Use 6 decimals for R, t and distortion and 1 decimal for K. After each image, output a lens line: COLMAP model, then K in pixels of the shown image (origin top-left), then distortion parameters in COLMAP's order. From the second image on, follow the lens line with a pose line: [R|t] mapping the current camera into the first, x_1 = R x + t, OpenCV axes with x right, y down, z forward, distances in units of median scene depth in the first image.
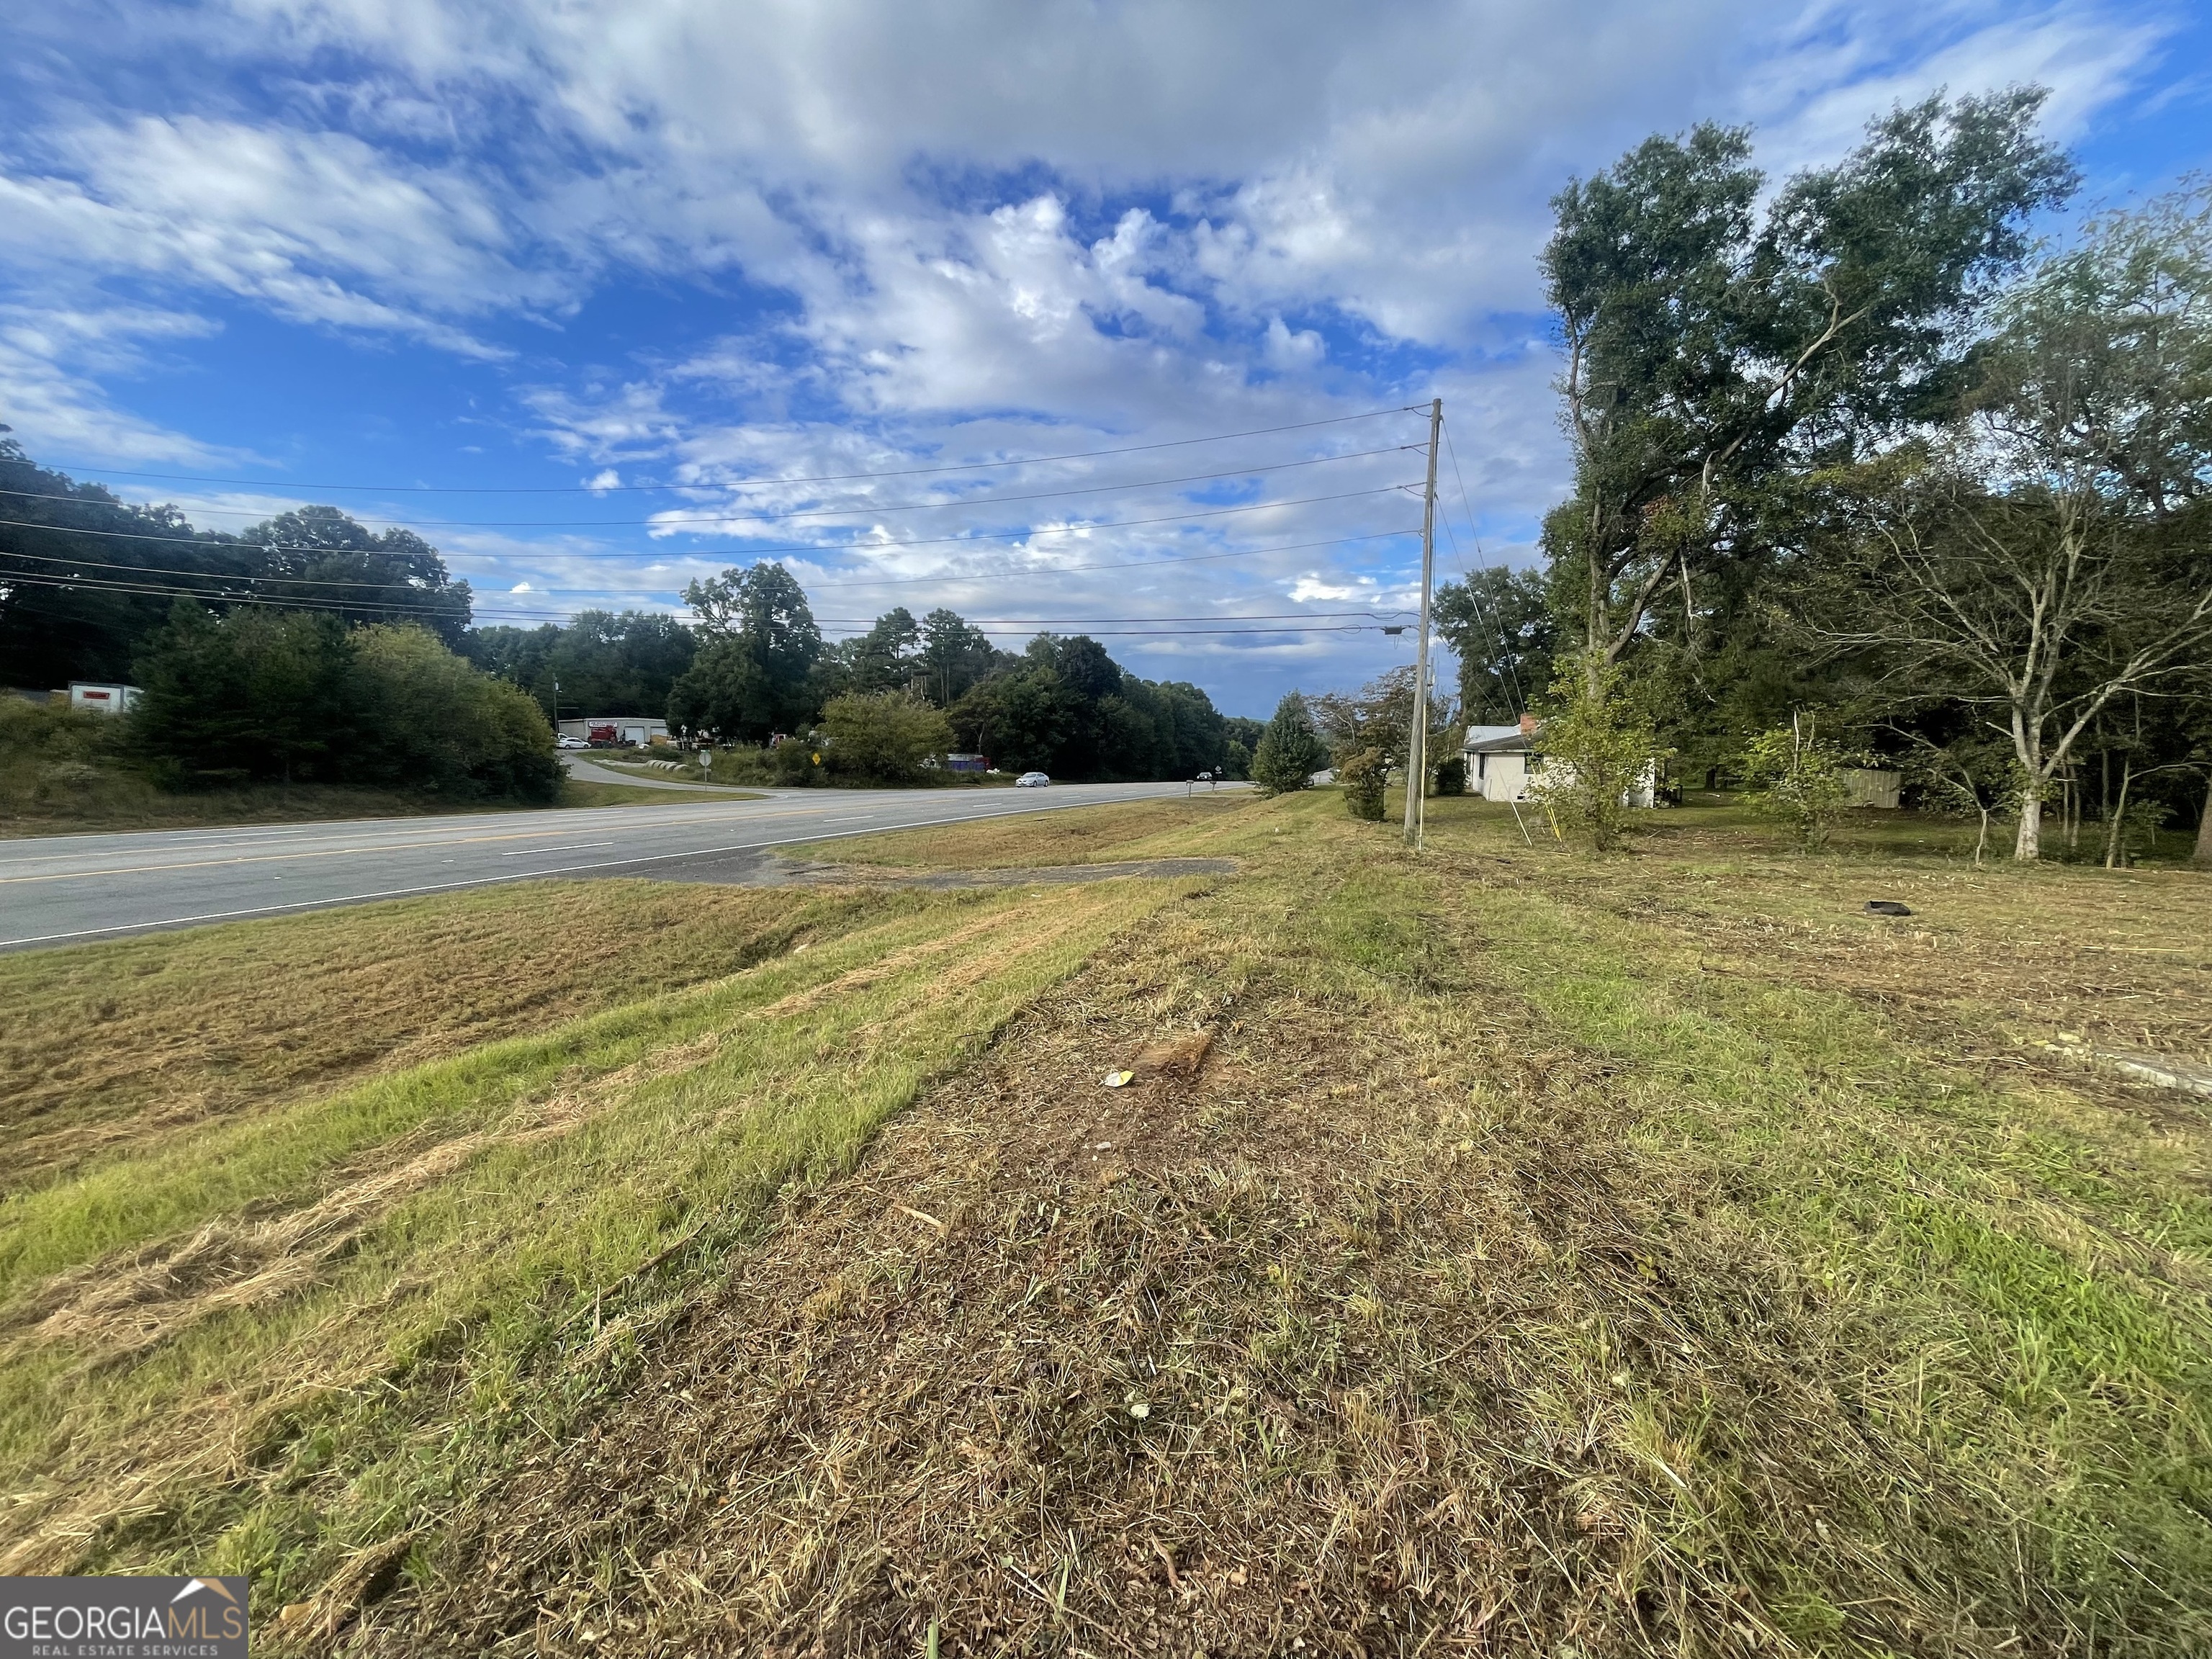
lens RADIAL K [[887.4, 0, 1103.4], [0, 887.4, 829.2], [0, 0, 1]] dist [-0.003804, 0.000507]
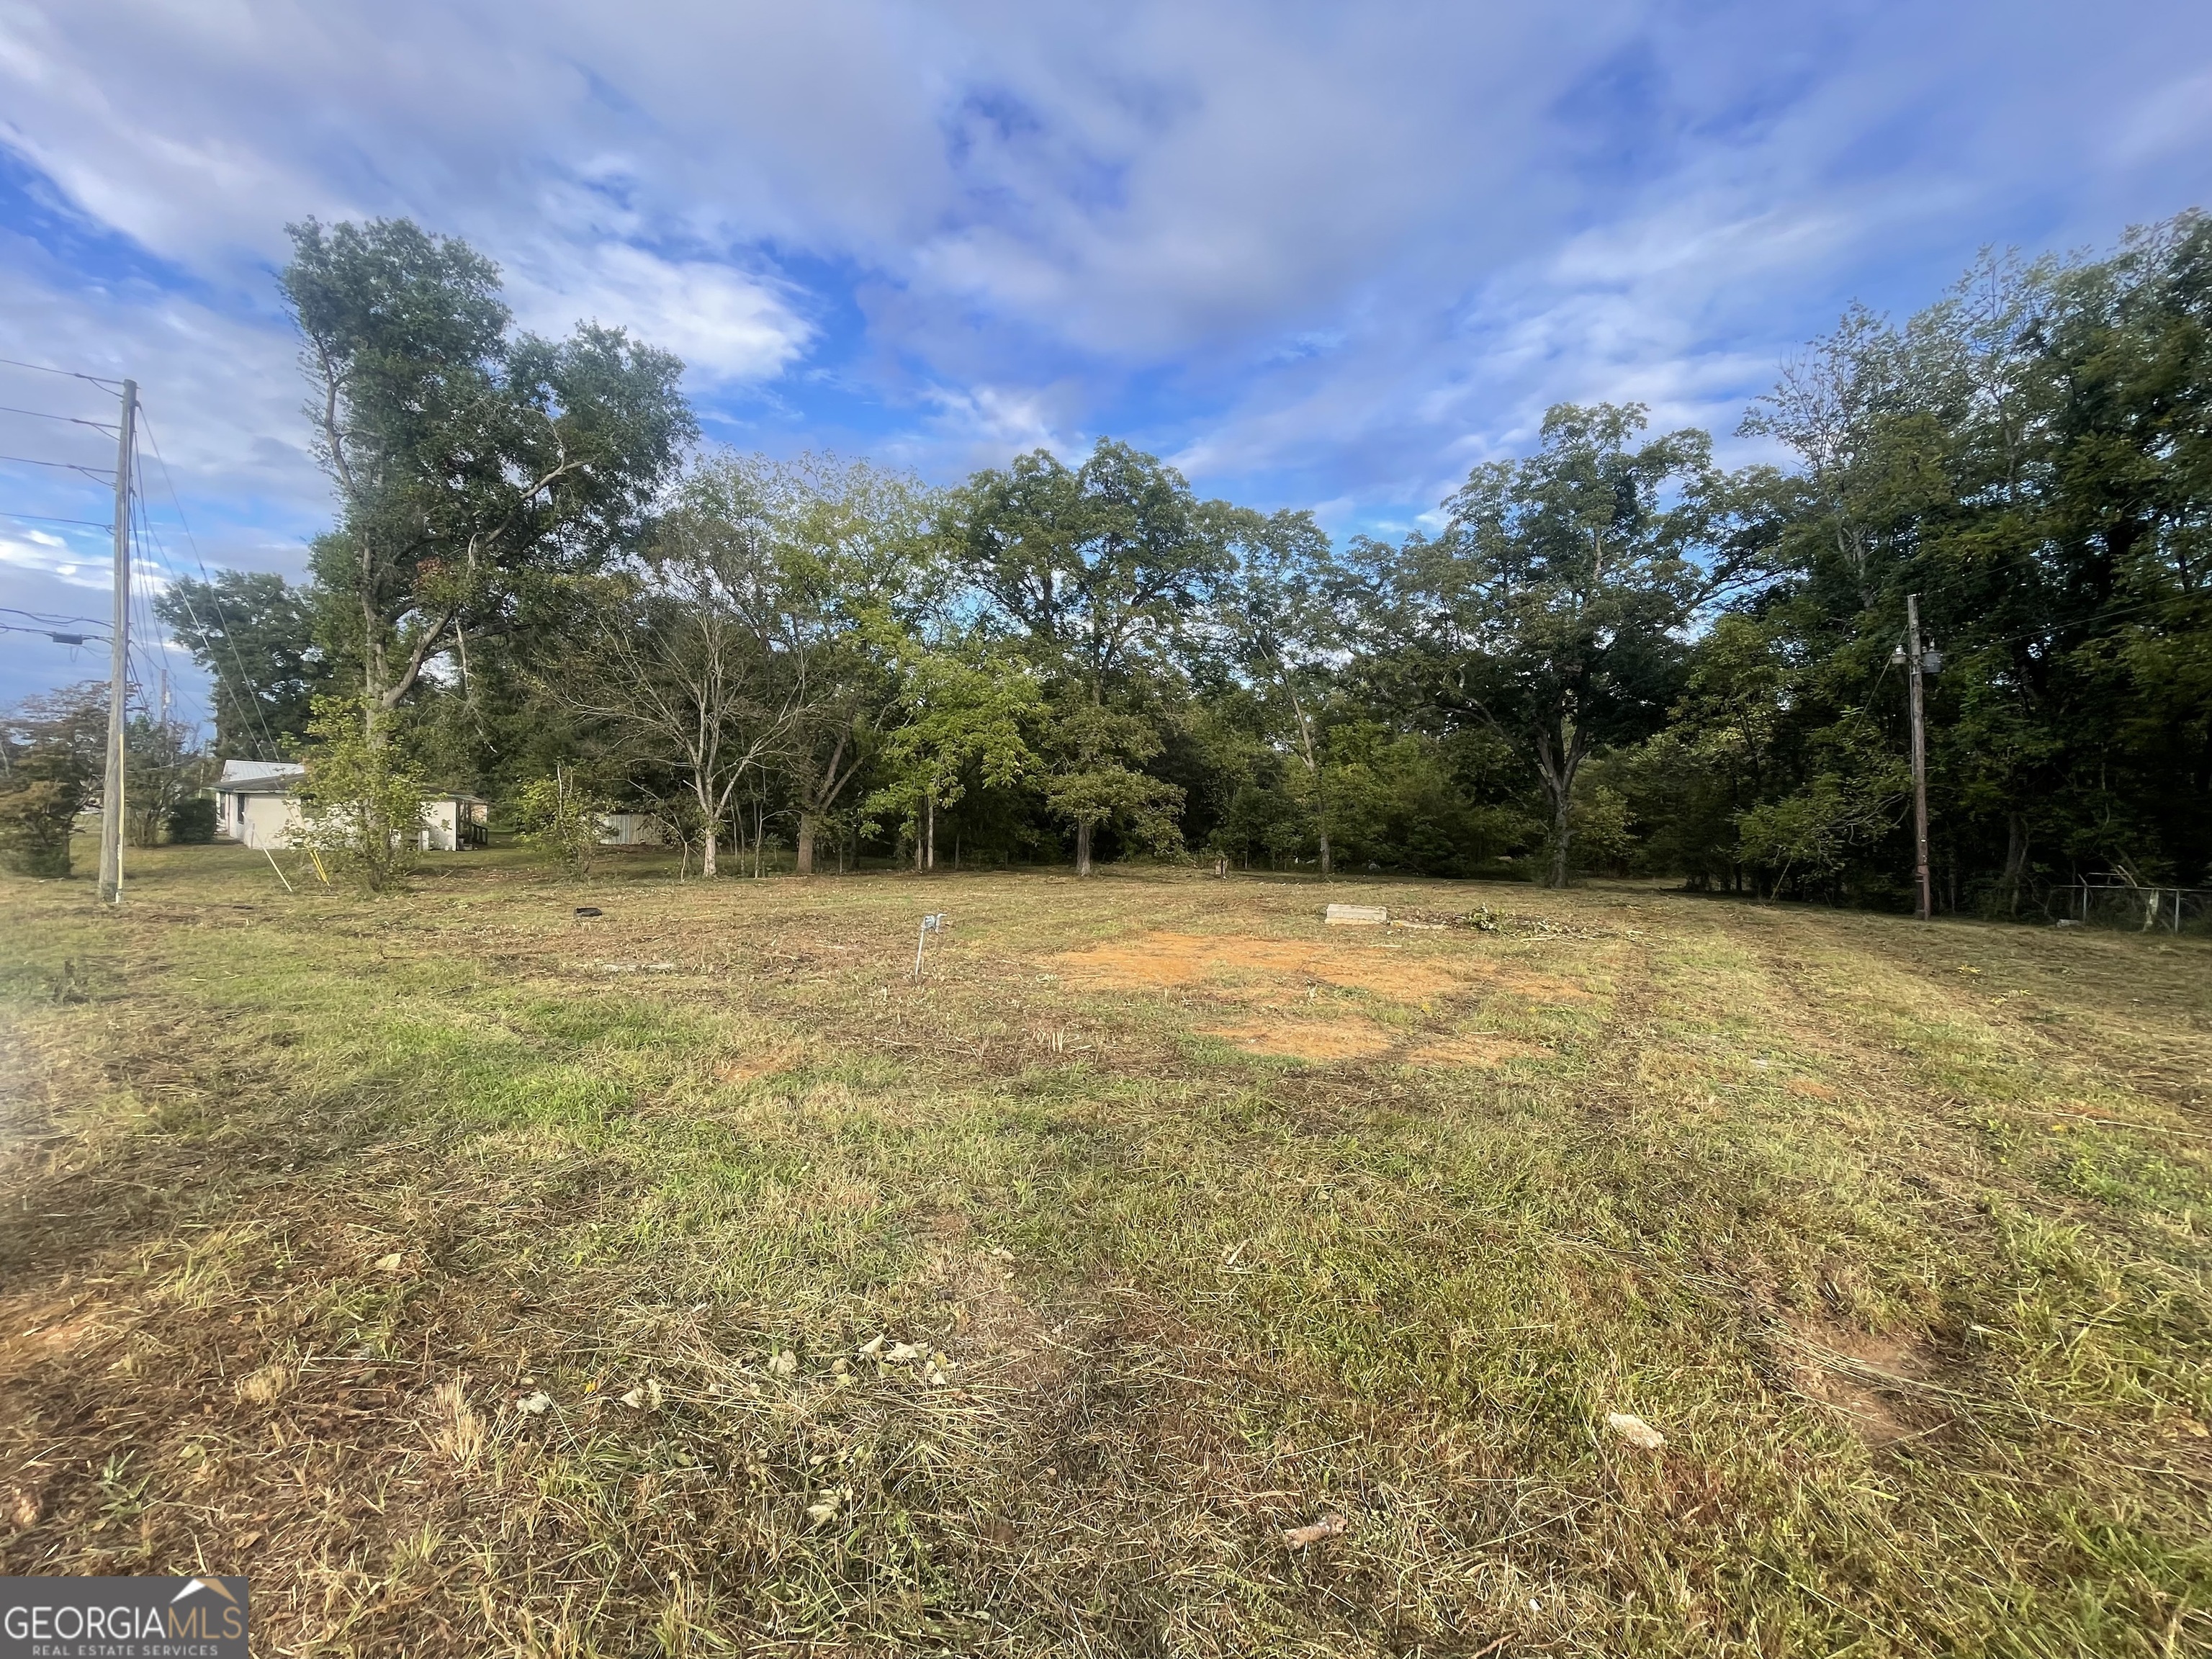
lens RADIAL K [[887.4, 0, 1099.7], [0, 887.4, 828.3], [0, 0, 1]] dist [-0.003804, 0.000507]
pose [[0.404249, -0.010007, 0.914594, -0.024935], [0.057937, 0.998212, -0.014687, 0.012310], [-0.912812, 0.058926, 0.404106, -0.143064]]
